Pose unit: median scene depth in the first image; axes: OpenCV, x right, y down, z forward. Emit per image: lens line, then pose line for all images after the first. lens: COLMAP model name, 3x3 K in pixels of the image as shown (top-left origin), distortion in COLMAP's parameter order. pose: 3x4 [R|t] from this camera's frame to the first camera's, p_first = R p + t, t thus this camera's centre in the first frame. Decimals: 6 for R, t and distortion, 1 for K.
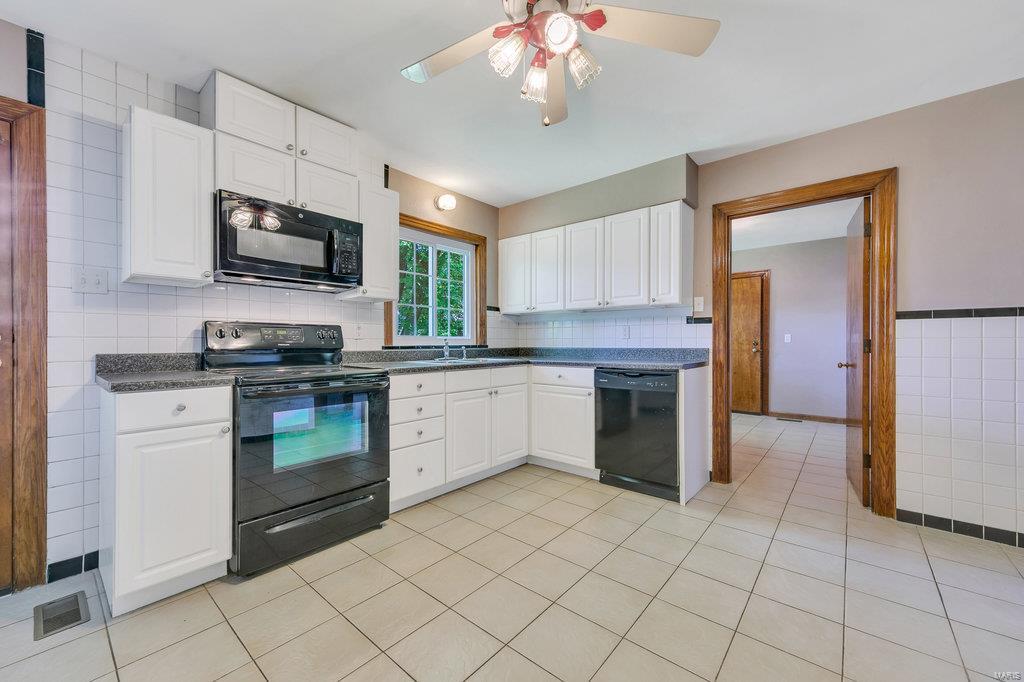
lens RADIAL K [[400.4, 0, 512.0], [0, 400.4, 341.0], [0, 0, 1]] dist [0.007576, -0.000392]
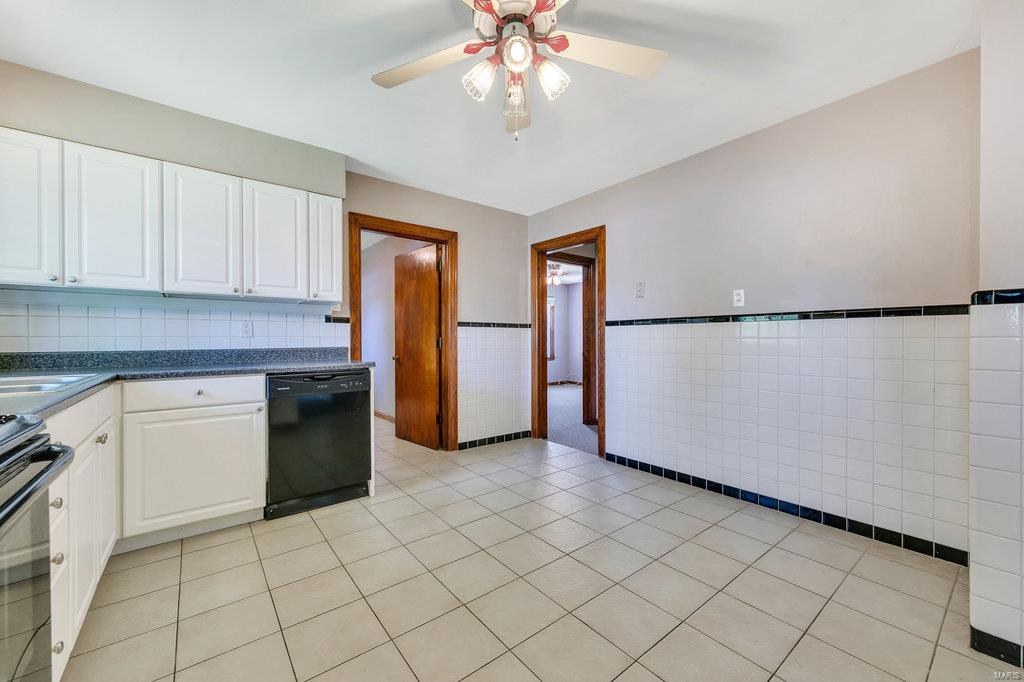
lens RADIAL K [[400.4, 0, 512.0], [0, 400.4, 341.0], [0, 0, 1]] dist [0.007576, -0.000392]
pose [[0.195384, -0.001706, 0.980725, -0.477144], [0.001354, 0.999998, 0.001470, 0.001511], [-0.980726, 0.001040, 0.195386, 0.390620]]
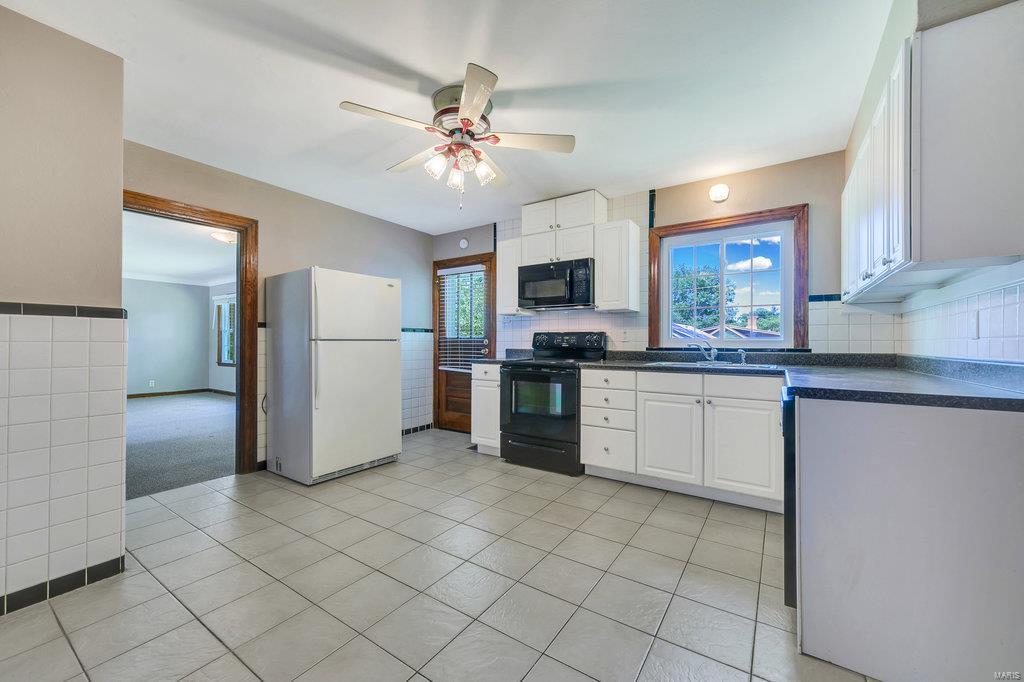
lens RADIAL K [[400.4, 0, 512.0], [0, 400.4, 341.0], [0, 0, 1]] dist [0.007576, -0.000392]
pose [[0.109643, -0.001767, -0.993969, 0.832000], [0.001770, 0.999997, -0.001583, -0.005282], [0.993969, -0.001586, 0.109646, 0.506731]]
